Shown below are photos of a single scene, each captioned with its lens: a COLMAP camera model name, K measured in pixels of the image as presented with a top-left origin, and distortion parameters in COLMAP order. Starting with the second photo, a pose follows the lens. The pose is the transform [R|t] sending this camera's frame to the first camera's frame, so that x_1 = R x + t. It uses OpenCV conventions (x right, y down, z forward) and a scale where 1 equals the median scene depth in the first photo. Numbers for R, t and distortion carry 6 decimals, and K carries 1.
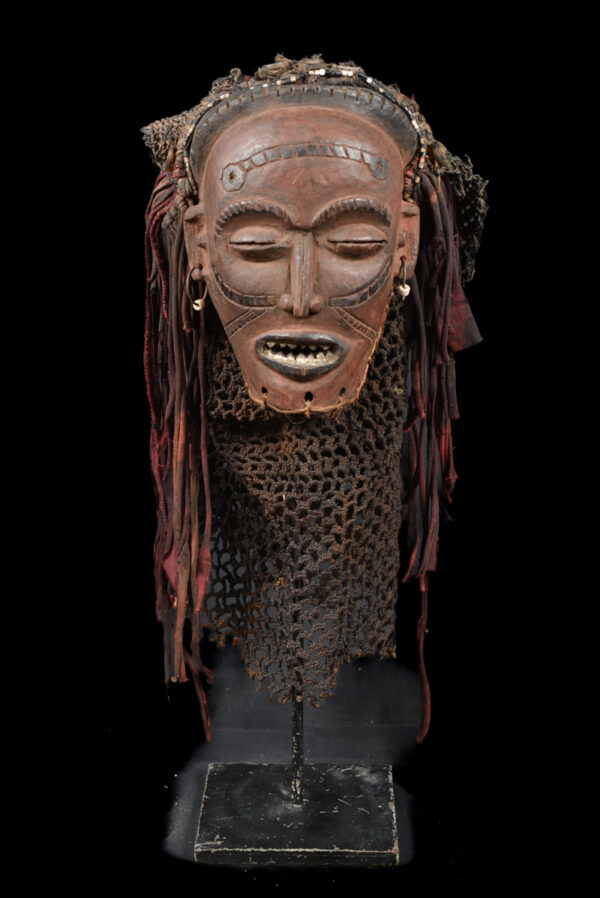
lens RADIAL K [[1589.4, 0, 300.0], [0, 1589.4, 449.0], [0, 0, 1]] dist [0.022763, 0.020569]
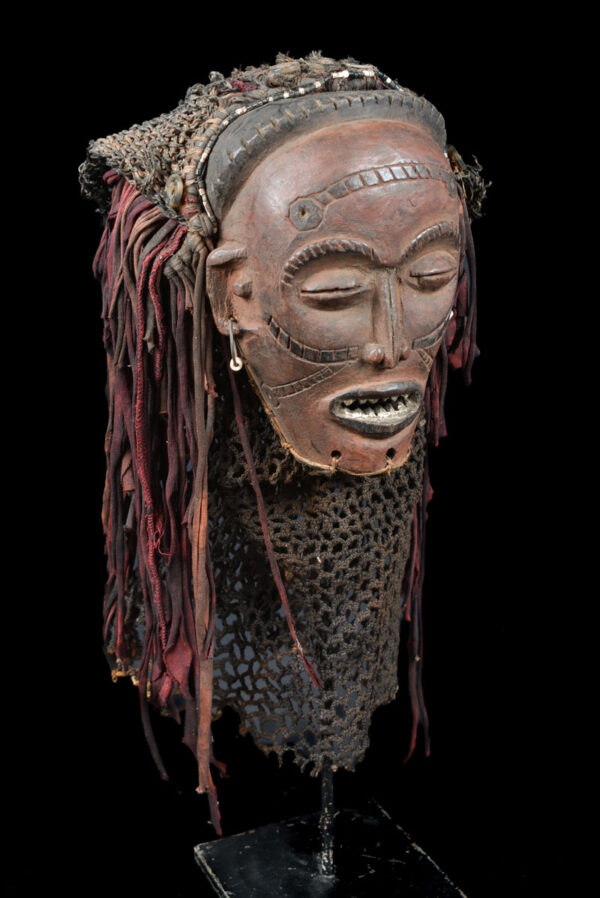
lens RADIAL K [[1339.5, 0, 300.0], [0, 1339.5, 449.0], [0, 0, 1]] dist [0.018867, 0.006252]
pose [[0.888787, -0.175650, 0.423325, -0.348962], [0.136295, 0.983154, 0.121784, -0.131468], [-0.437585, -0.050543, 0.897755, 0.359830]]
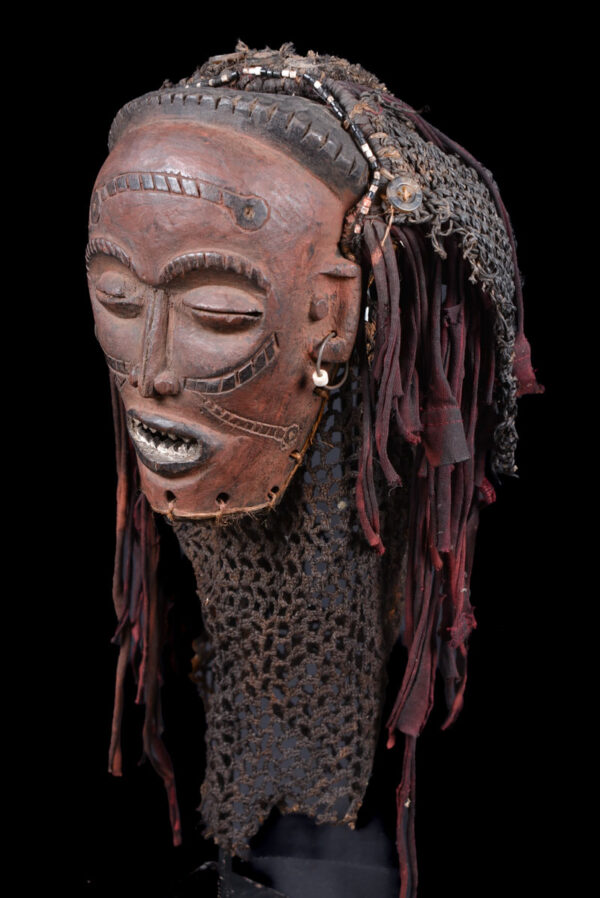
lens RADIAL K [[1423.1, 0, 300.0], [0, 1423.1, 449.0], [0, 0, 1]] dist [-0.012288, -0.054051]
pose [[0.816781, 0.196999, -0.542273, 0.426643], [-0.145811, 0.979872, 0.136348, -0.158669], [0.558219, -0.032297, 0.829065, 0.460485]]
